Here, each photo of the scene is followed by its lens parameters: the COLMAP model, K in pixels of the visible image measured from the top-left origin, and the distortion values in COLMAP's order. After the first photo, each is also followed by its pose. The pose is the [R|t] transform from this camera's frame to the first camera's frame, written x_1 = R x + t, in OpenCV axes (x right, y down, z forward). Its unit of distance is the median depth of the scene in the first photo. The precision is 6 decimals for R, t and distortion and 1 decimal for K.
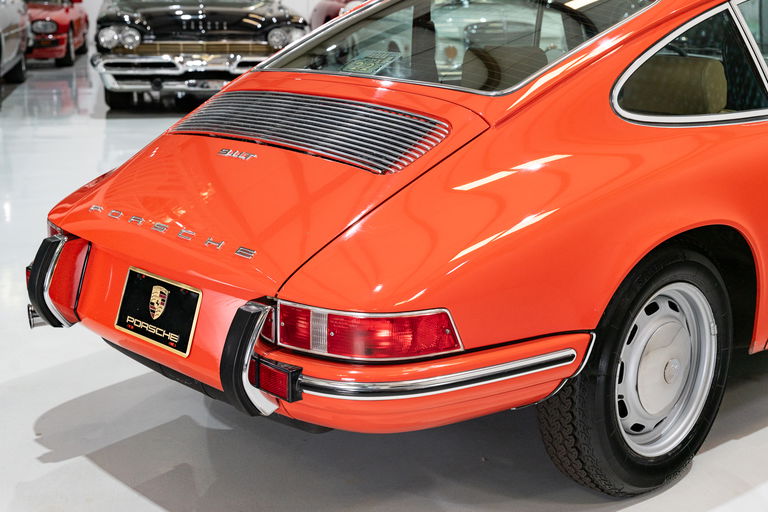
lens RADIAL K [[1121.5, 0, 367.6], [0, 1121.5, 255.6], [0, 0, 1]] dist [0.005504, 0.011378]
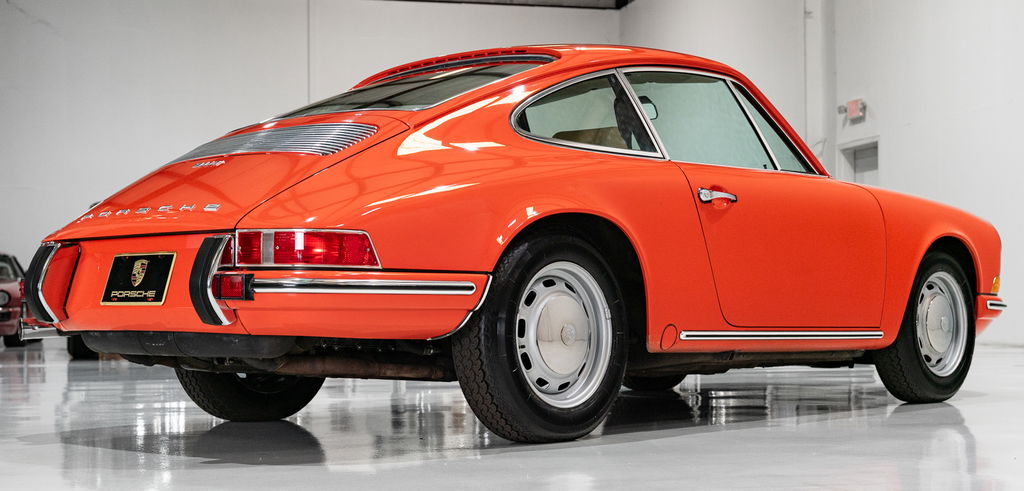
lens RADIAL K [[1411.4, 0, 514.0], [0, 1411.4, 305.5], [0, 0, 1]] dist [0.005163, 0.006334]
pose [[0.996152, -0.008197, 0.087253, 0.082738], [0.028361, 0.972193, -0.232458, 0.441267], [-0.082921, 0.234038, 0.968685, -0.499376]]
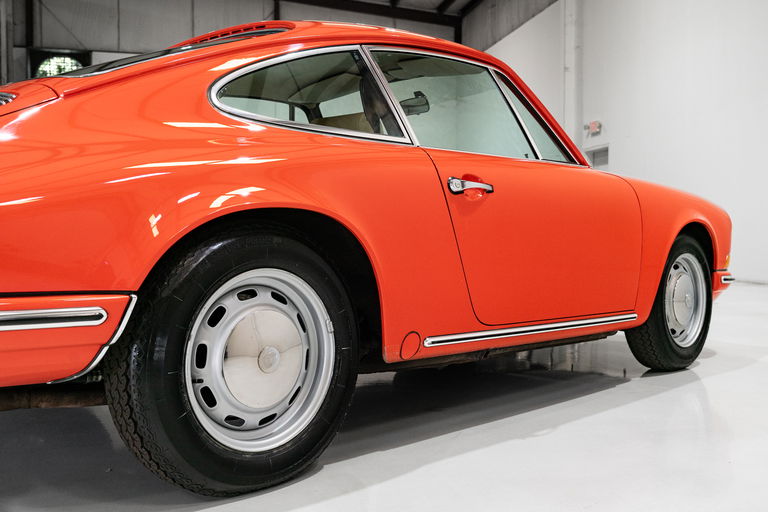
lens RADIAL K [[752.9, 0, 393.2], [0, 752.9, 253.3], [0, 0, 1]] dist [-0.004848, 0.001644]
pose [[0.997476, 0.001685, 0.070980, 0.344529], [0.013292, 0.977614, -0.209987, 0.156890], [-0.069745, 0.210401, 0.975124, 0.348761]]
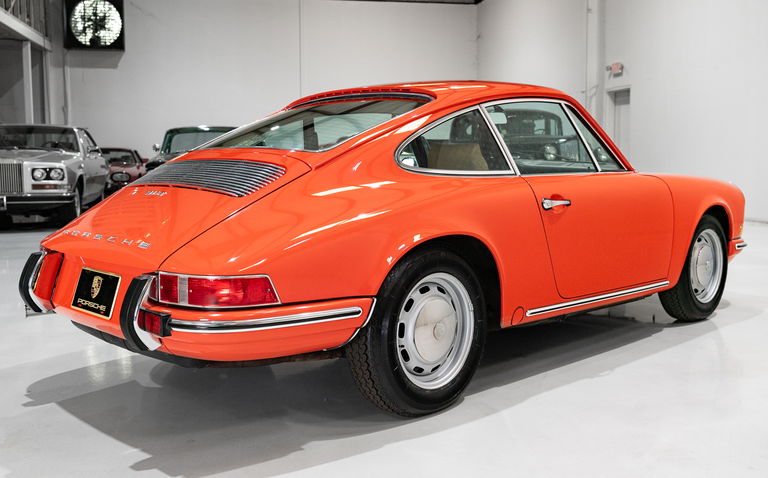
lens RADIAL K [[753.1, 0, 380.6], [0, 753.1, 222.2], [0, 0, 1]] dist [-0.001664, 0.001417]
pose [[0.999249, -0.007903, 0.037941, 0.159321], [0.013638, 0.988075, -0.153368, 0.116517], [-0.036277, 0.153770, 0.987440, -0.033035]]
